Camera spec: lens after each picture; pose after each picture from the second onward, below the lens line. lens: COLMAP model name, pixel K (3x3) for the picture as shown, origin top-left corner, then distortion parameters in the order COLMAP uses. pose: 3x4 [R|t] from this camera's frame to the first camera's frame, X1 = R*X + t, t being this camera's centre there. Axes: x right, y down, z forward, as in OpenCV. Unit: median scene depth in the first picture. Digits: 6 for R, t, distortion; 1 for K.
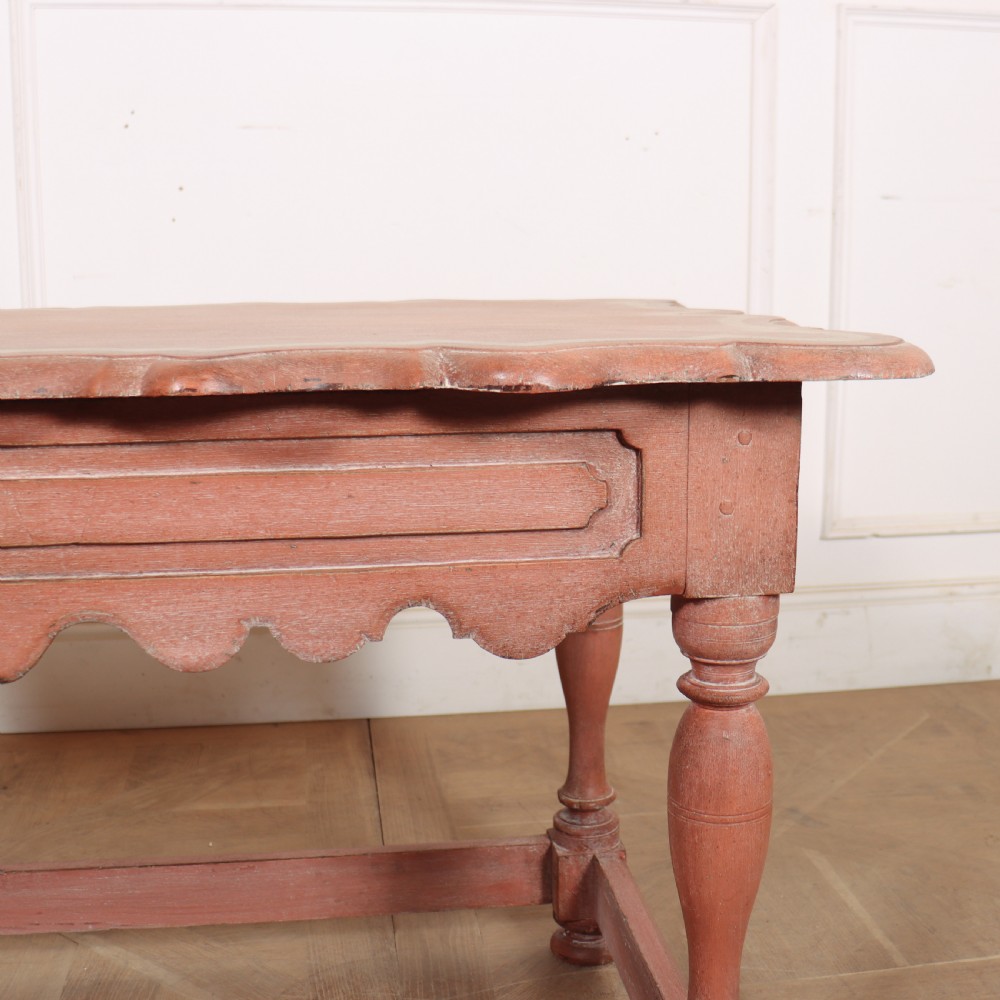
lens RADIAL K [[1364.3, 0, 540.7], [0, 1364.3, 513.3], [0, 0, 1]] dist [-0.130458, 0.000000]
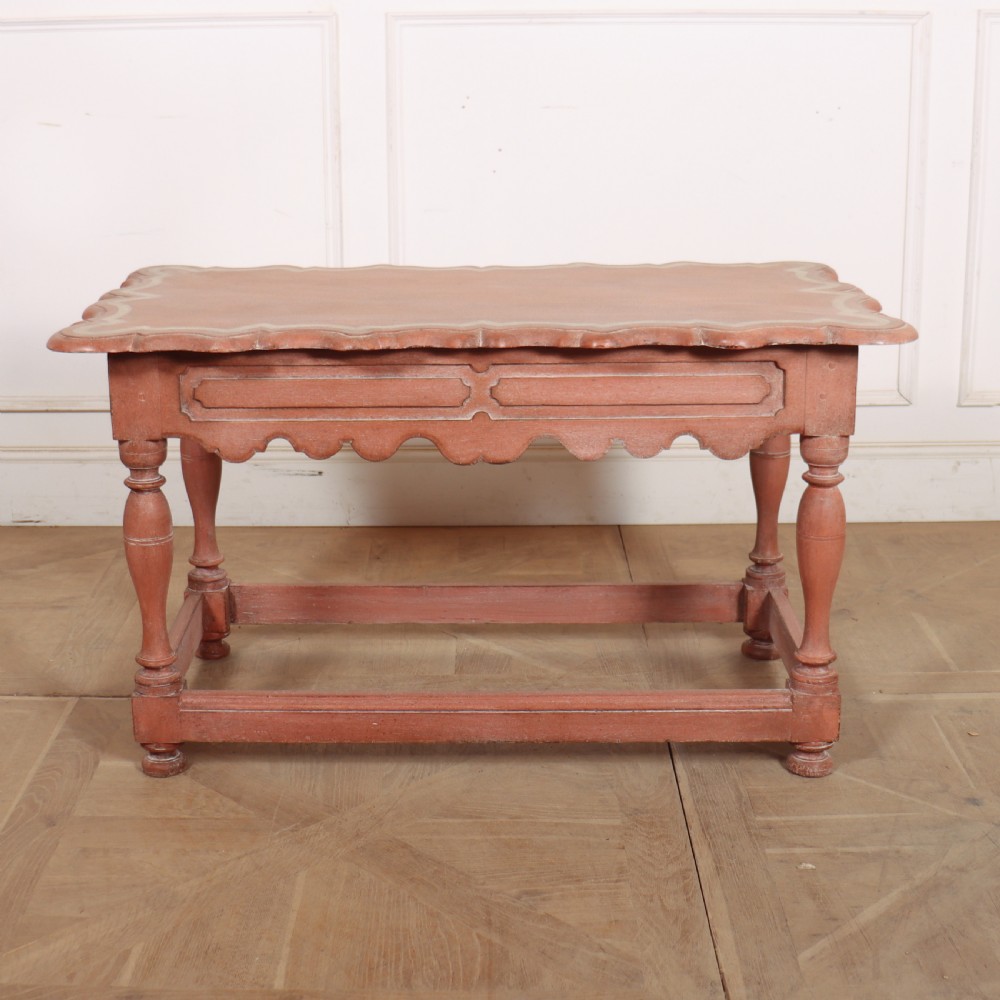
lens RADIAL K [[1676.9, 0, 465.7], [0, 1676.9, 462.7], [0, 0, 1]] dist [-0.181134, 0.000000]
pose [[0.984384, 0.034211, -0.172679, 0.020721], [-0.022575, 0.997368, 0.068904, -0.044531], [0.174582, -0.063929, 0.982565, -1.141498]]
